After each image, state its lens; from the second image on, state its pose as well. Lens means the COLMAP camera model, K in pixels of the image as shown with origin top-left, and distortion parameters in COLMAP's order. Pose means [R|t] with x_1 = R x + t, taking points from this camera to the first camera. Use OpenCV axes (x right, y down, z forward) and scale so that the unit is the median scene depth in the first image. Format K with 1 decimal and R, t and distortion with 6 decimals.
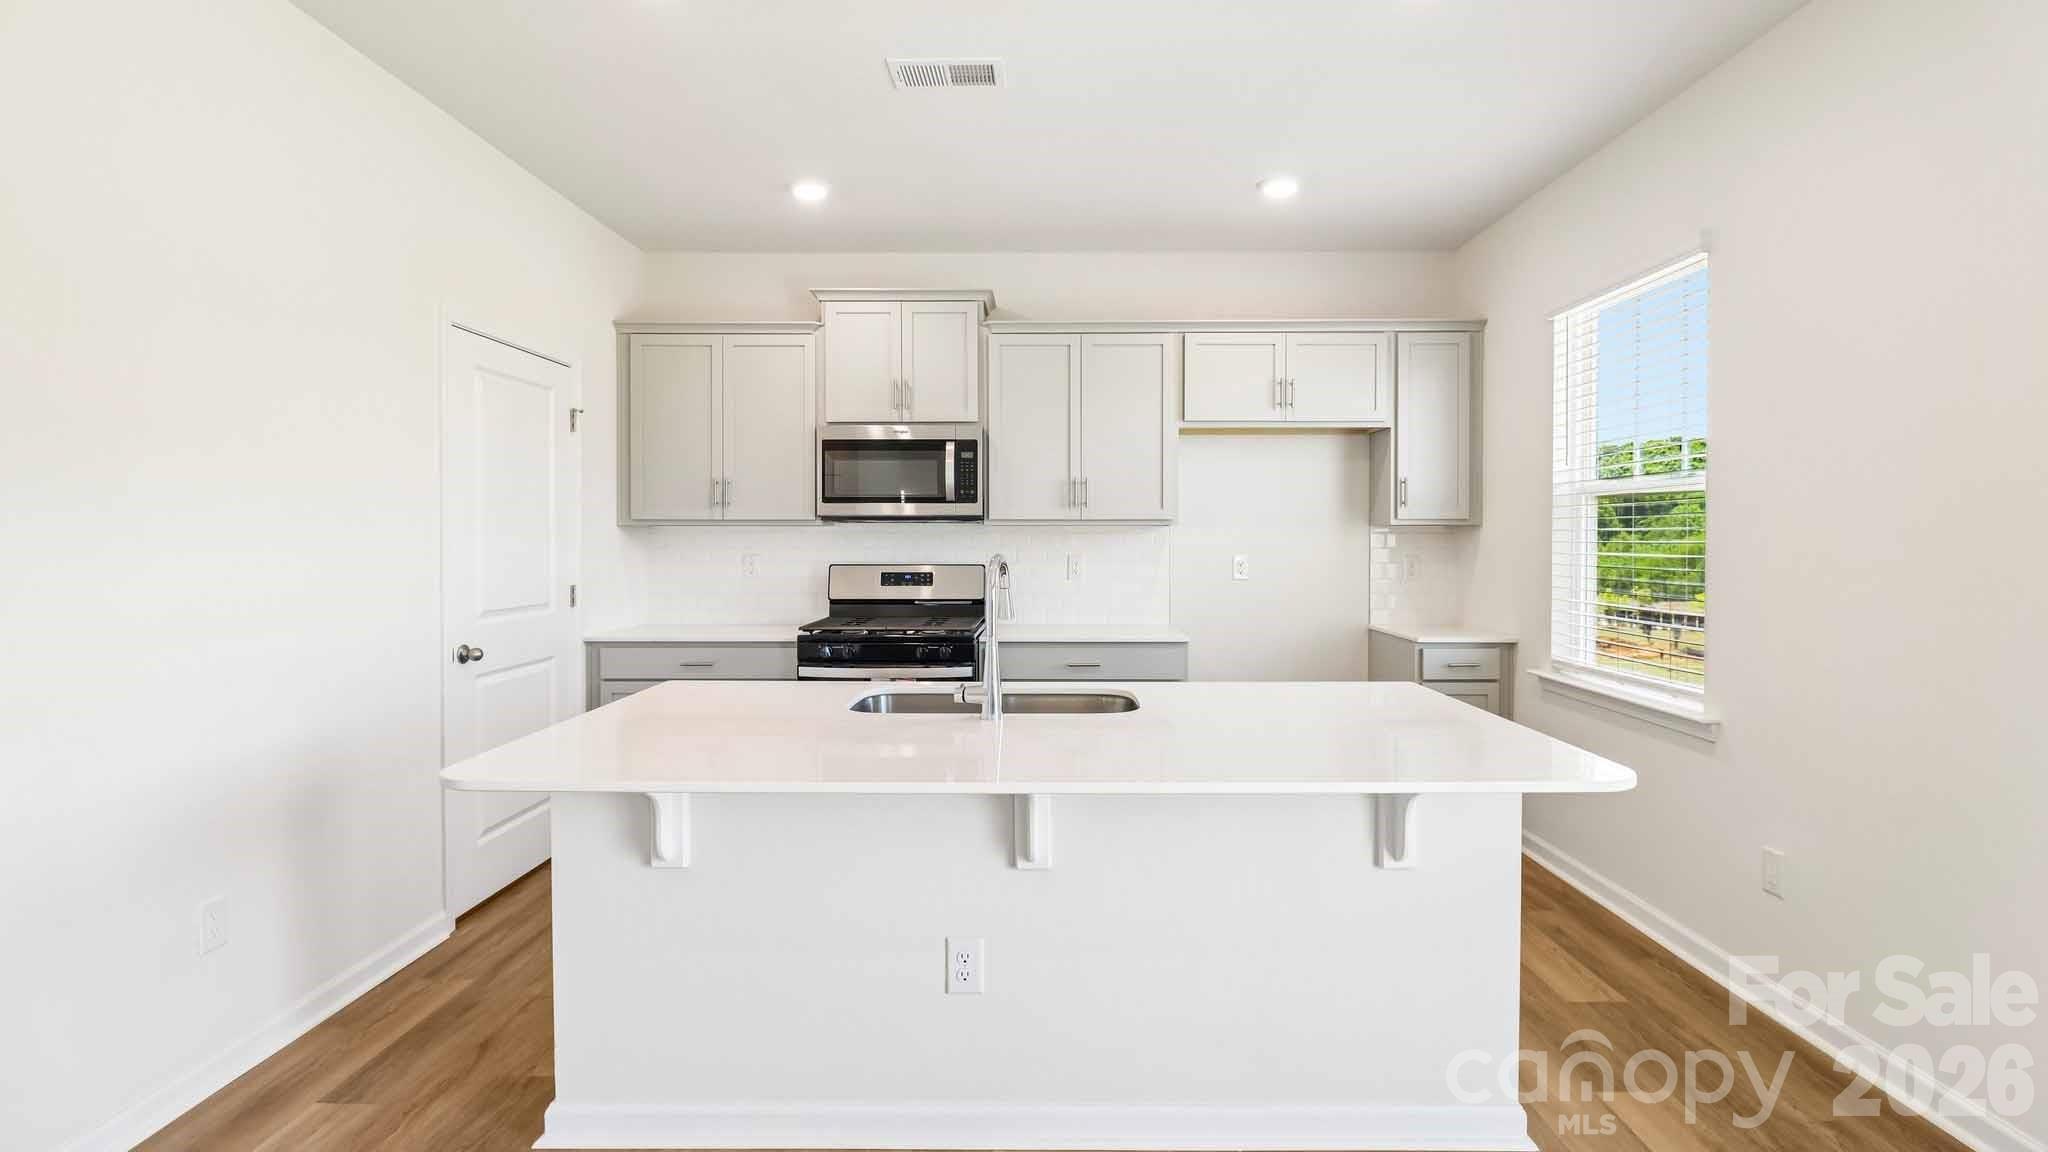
lens RADIAL K [[966.7, 0, 1044.8], [0, 966.7, 569.0], [0, 0, 1]] dist [-0.009302, -0.003568]
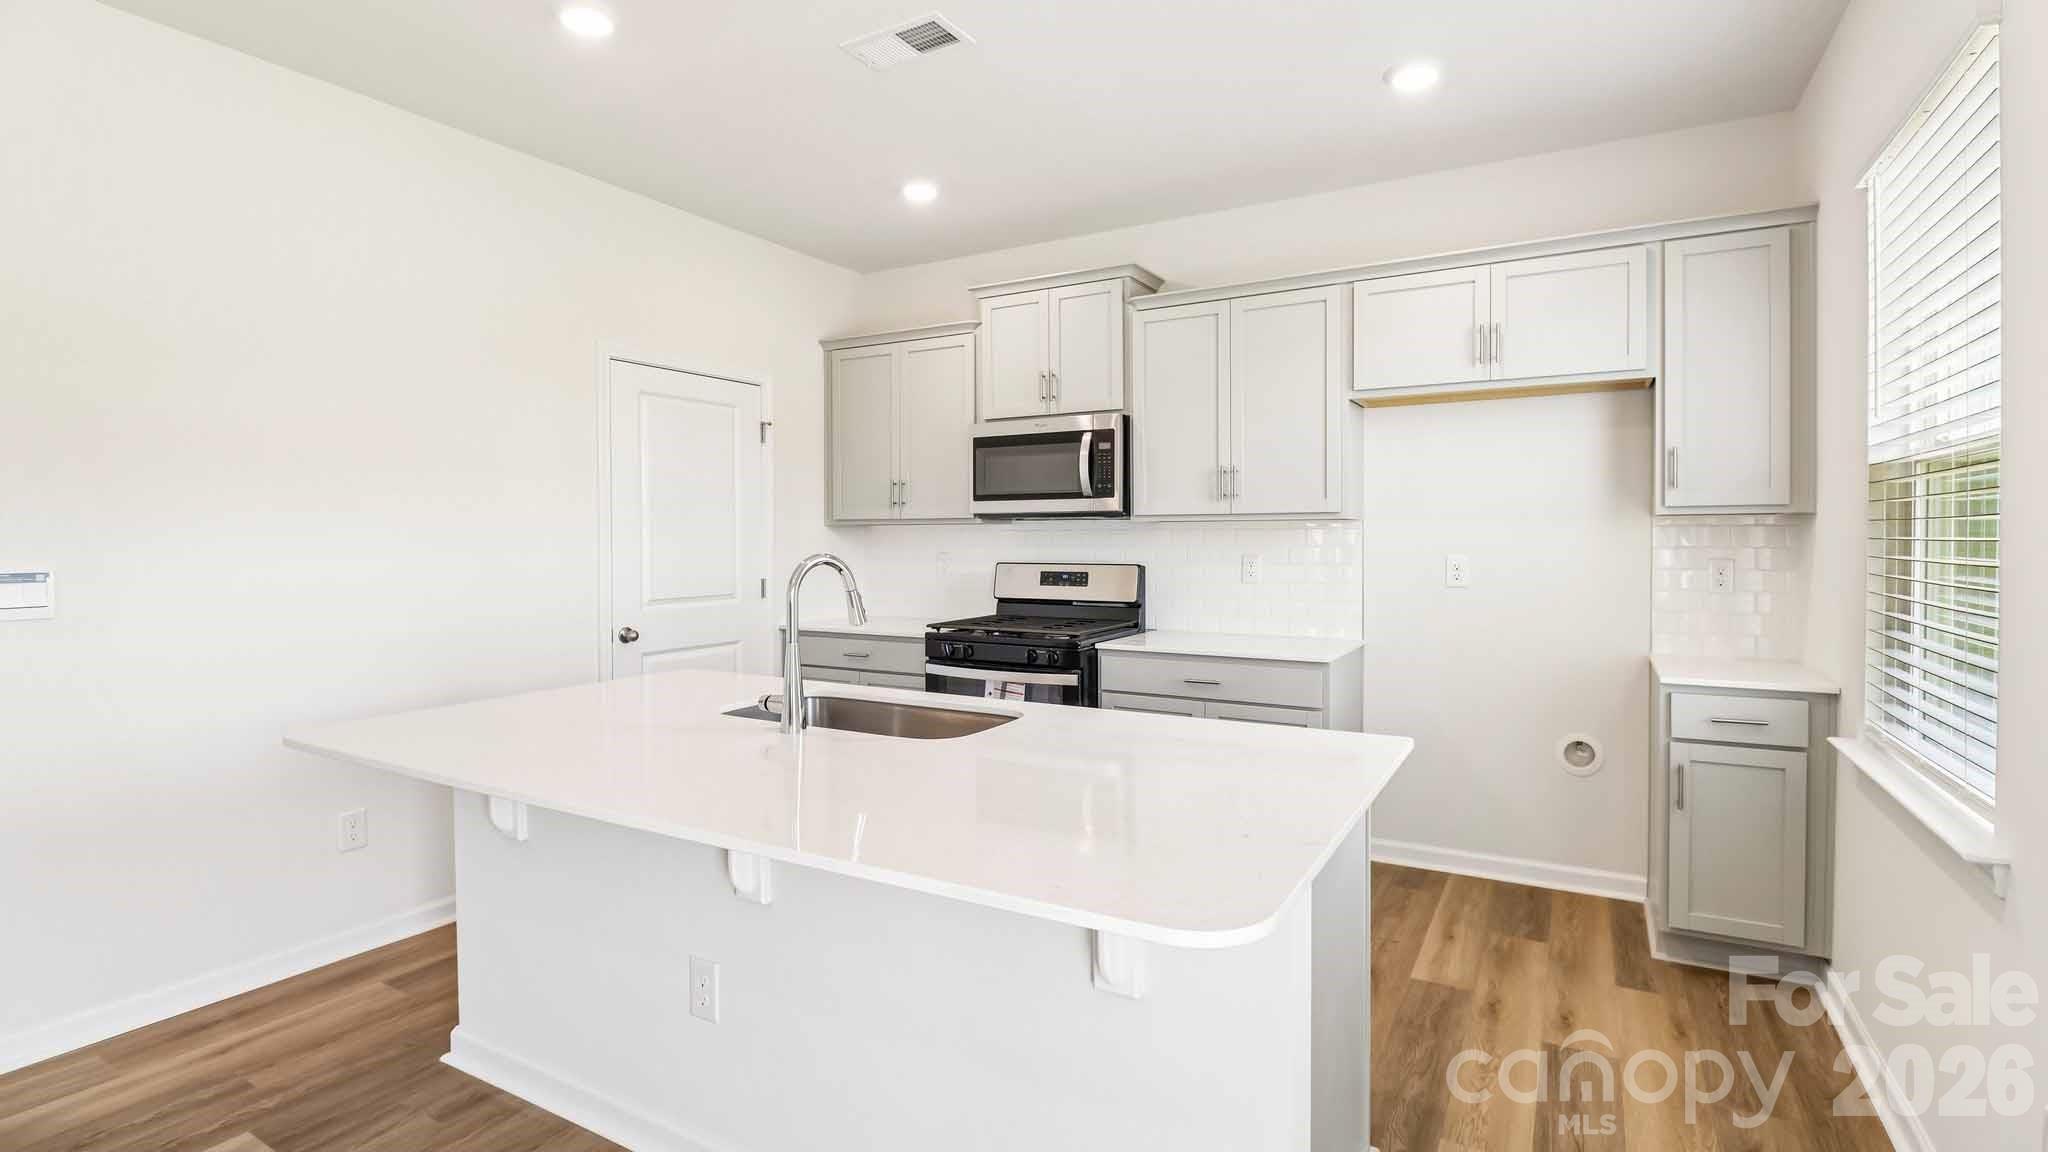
lens RADIAL K [[966.7, 0, 1025.3], [0, 966.7, 563.4], [0, 0, 1]] dist [-0.009302, -0.003568]
pose [[0.869014, 0.009959, -0.494687, 0.307066], [-0.011740, 0.999931, -0.000493, -0.004075], [0.494648, 0.006236, 0.869071, 0.157491]]
